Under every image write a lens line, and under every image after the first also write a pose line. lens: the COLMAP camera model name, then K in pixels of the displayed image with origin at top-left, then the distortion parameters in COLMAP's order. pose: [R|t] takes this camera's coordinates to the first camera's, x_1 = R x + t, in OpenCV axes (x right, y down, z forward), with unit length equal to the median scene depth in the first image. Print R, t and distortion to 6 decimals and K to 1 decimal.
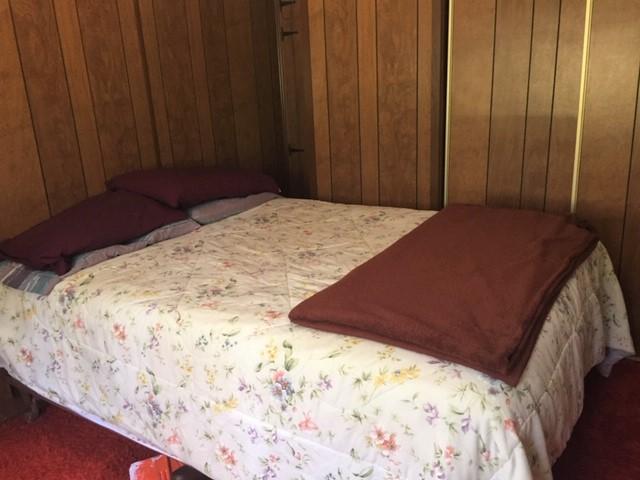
lens RADIAL K [[548.0, 0, 320.0], [0, 548.0, 240.0], [0, 0, 1]] dist [0.068563, -0.086119]
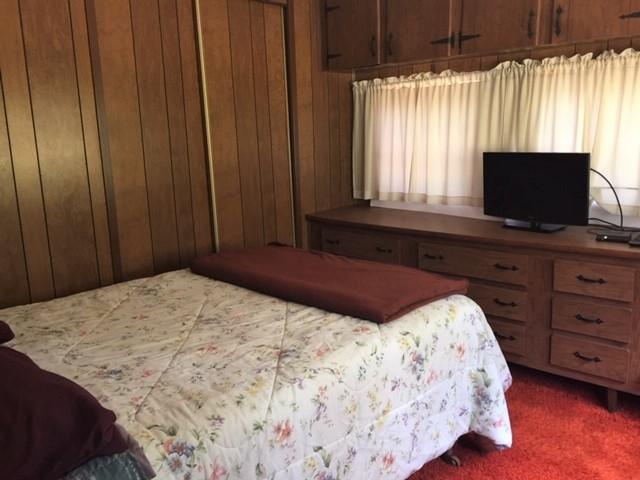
lens RADIAL K [[548.0, 0, 320.0], [0, 548.0, 240.0], [0, 0, 1]] dist [0.068563, -0.086119]
pose [[0.196648, -0.143153, 0.969967, -1.179906], [0.301304, 0.950237, 0.079156, -0.166689], [-0.933030, 0.276690, 0.229995, 0.708522]]
